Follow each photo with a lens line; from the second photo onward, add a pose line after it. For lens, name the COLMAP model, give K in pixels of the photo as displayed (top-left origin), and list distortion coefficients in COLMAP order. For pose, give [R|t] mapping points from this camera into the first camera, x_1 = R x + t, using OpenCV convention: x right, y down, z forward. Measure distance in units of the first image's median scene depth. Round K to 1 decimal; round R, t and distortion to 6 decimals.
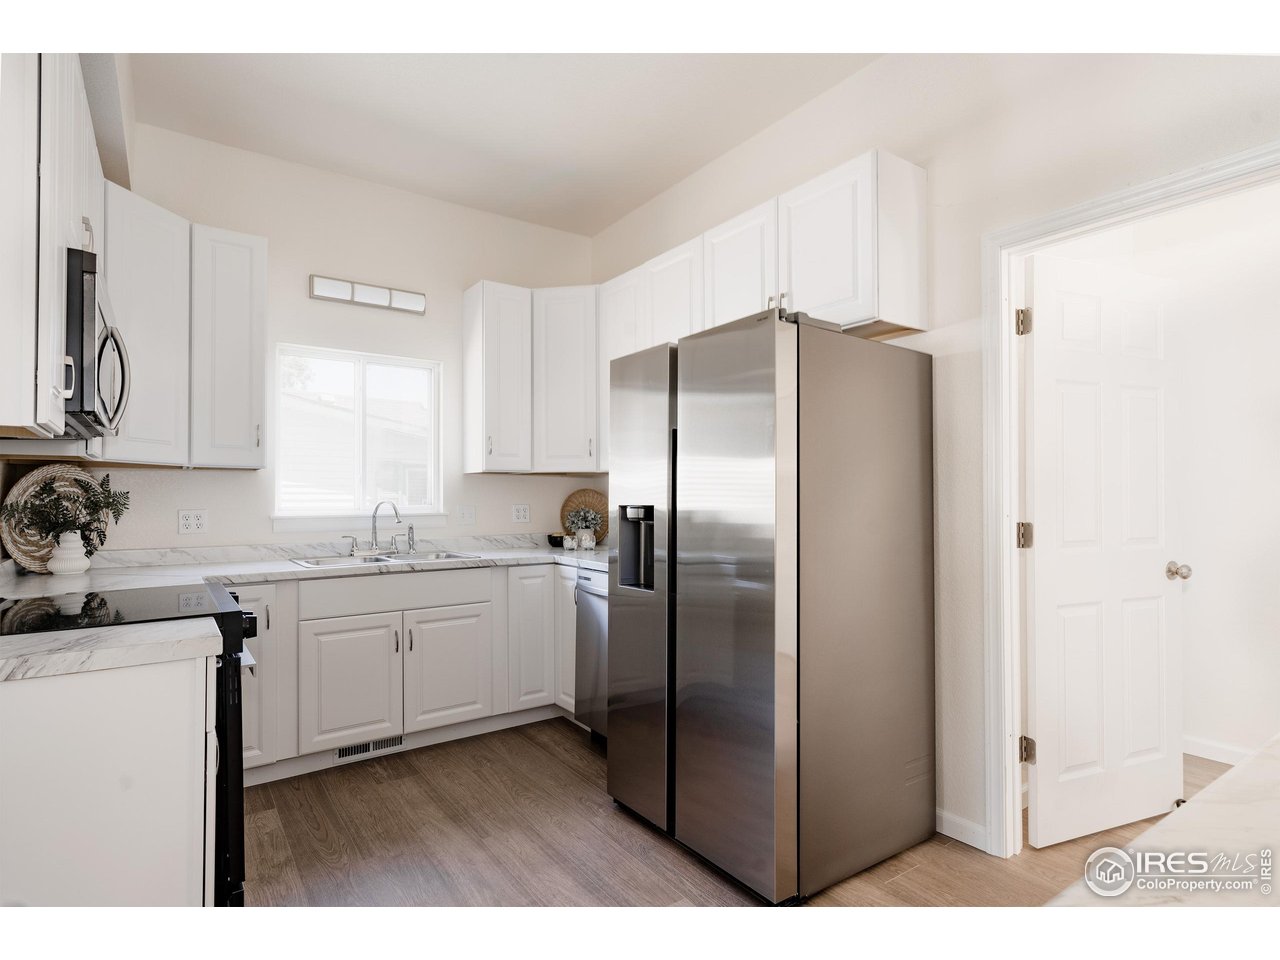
lens RADIAL K [[663.9, 0, 578.1], [0, 663.9, 492.2], [0, 0, 1]] dist [-0.019904, 0.005955]
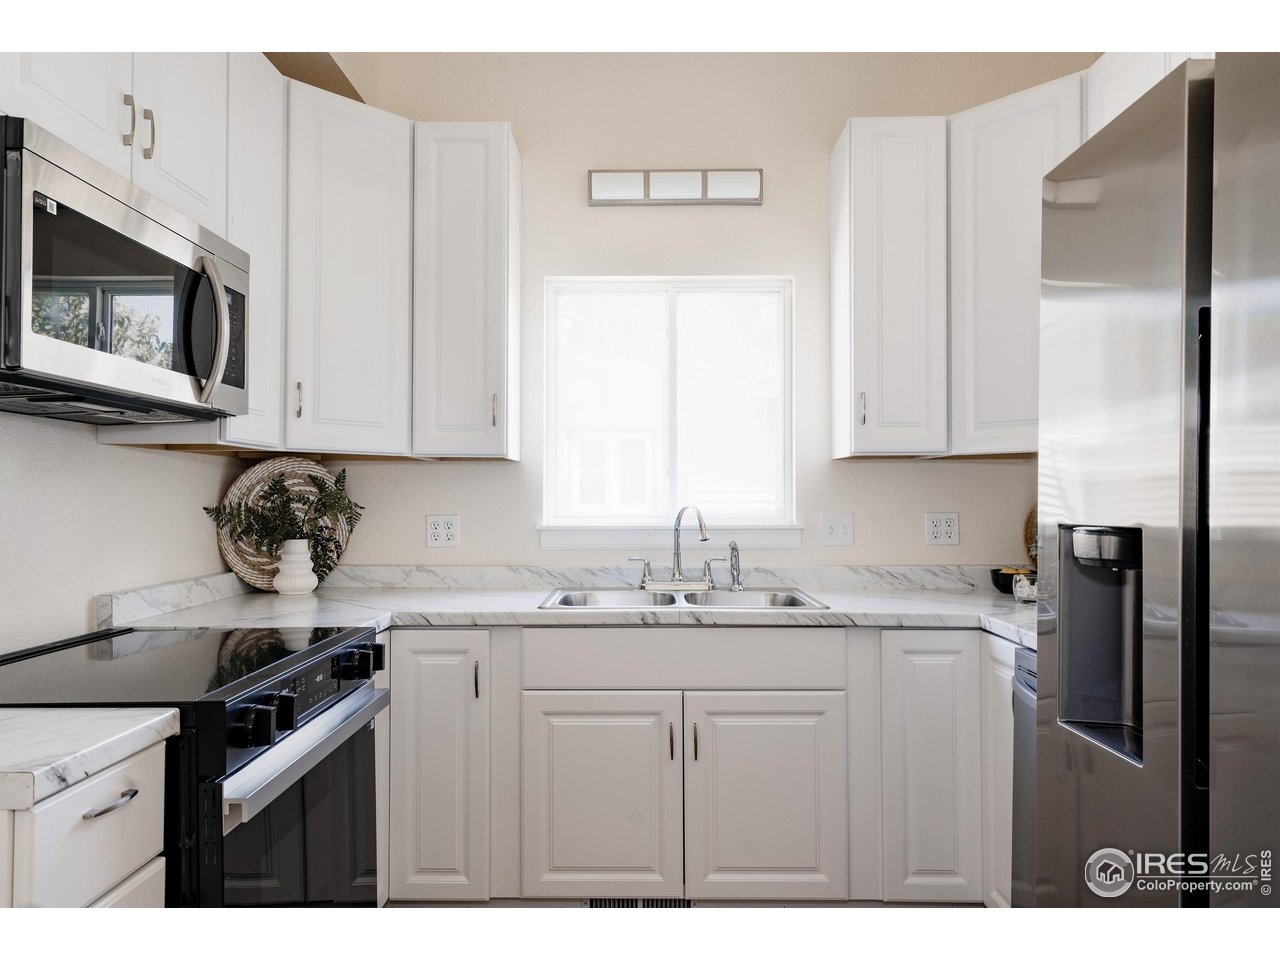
lens RADIAL K [[832.7, 0, 602.7], [0, 832.7, 489.5], [0, 0, 1]] dist [0.006174, -0.006285]
pose [[0.830122, -0.002369, -0.557576, 0.088926], [0.001822, 0.999997, -0.001537, -0.000673], [0.557578, 0.000260, 0.830124, 0.321164]]
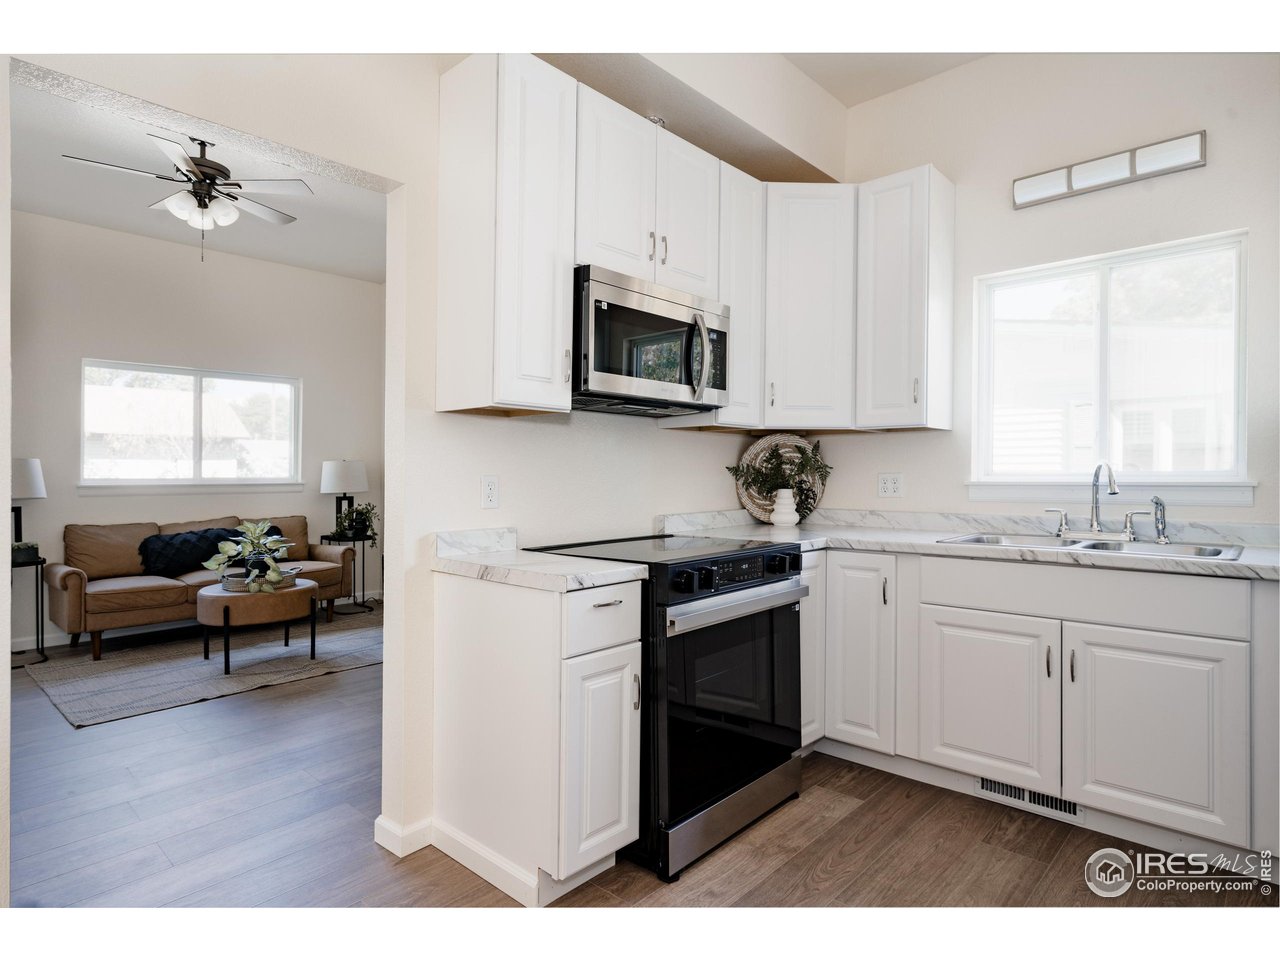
lens RADIAL K [[663.9, 0, 628.5], [0, 663.9, 472.5], [0, 0, 1]] dist [-0.019904, 0.005955]
pose [[0.257091, 0.002719, -0.966383, 0.266520], [0.008680, 0.999949, 0.005123, 0.017094], [0.966348, -0.009706, 0.257054, 0.370883]]
